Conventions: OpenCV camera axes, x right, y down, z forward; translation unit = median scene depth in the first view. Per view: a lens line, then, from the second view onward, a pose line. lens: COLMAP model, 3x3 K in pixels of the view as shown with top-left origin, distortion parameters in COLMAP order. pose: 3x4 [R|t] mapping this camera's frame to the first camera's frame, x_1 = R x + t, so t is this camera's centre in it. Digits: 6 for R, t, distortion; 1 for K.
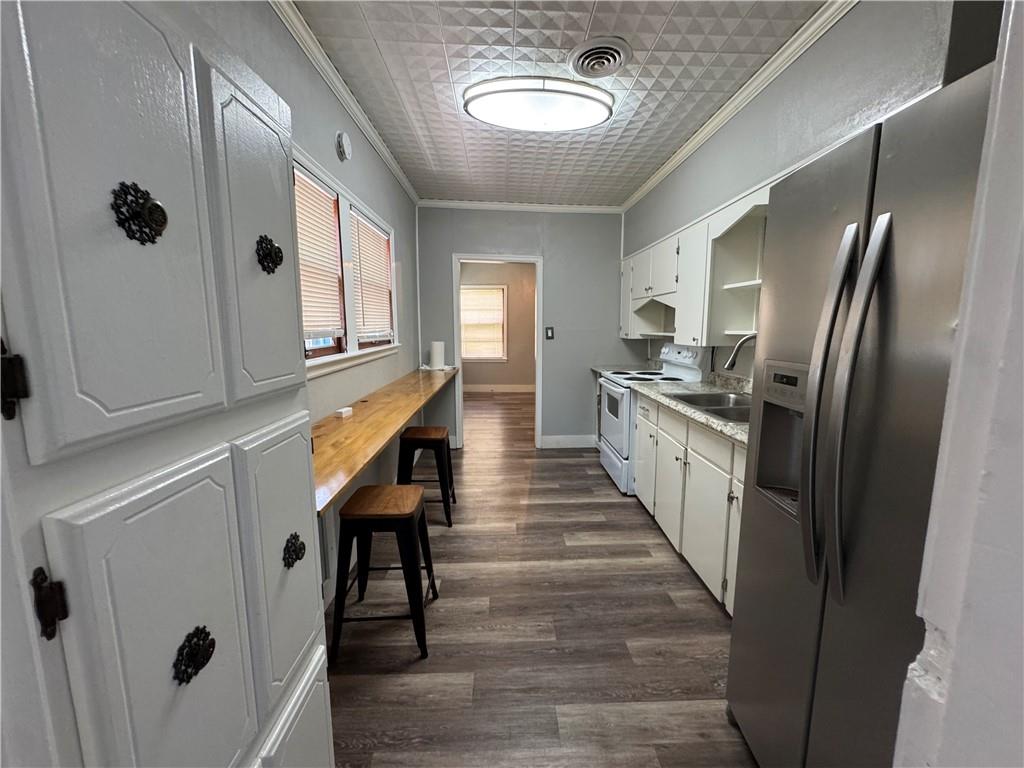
lens RADIAL K [[417.3, 0, 512.0], [0, 417.3, 384.0], [0, 0, 1]] dist [-0.001732, 0.000352]
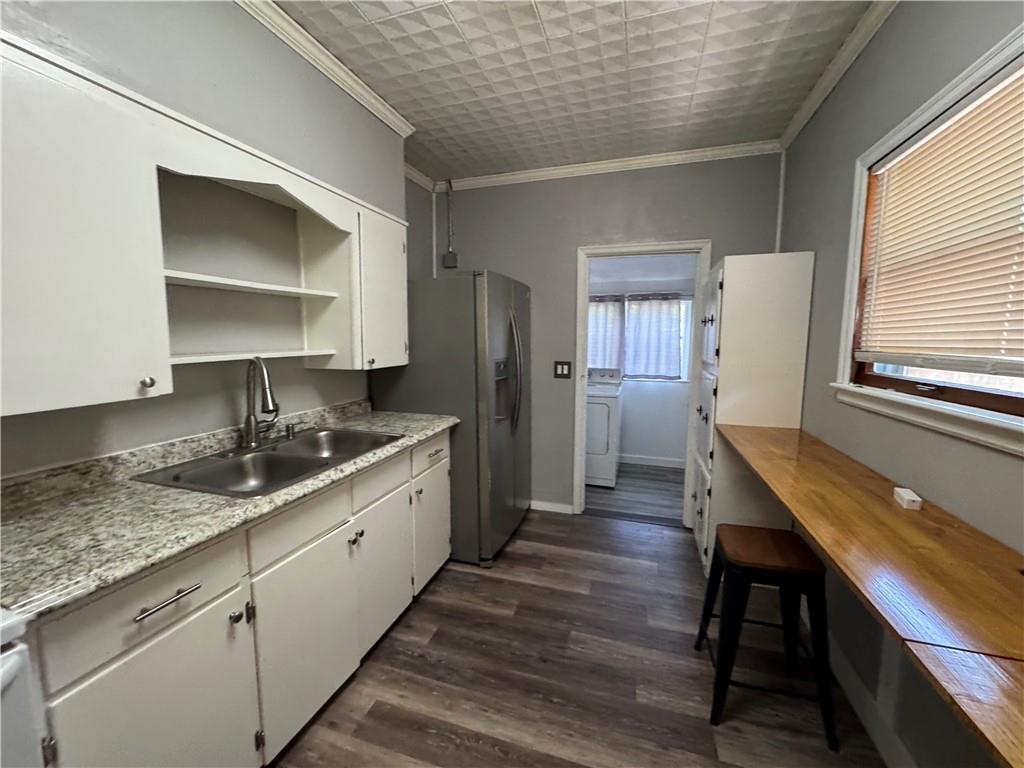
lens RADIAL K [[417.3, 0, 512.0], [0, 417.3, 384.0], [0, 0, 1]] dist [-0.001732, 0.000352]
pose [[-0.948020, -0.032860, 0.316510, -0.053182], [0.045980, 0.970070, 0.238432, -0.213655], [-0.314872, 0.240591, -0.918135, 1.440452]]
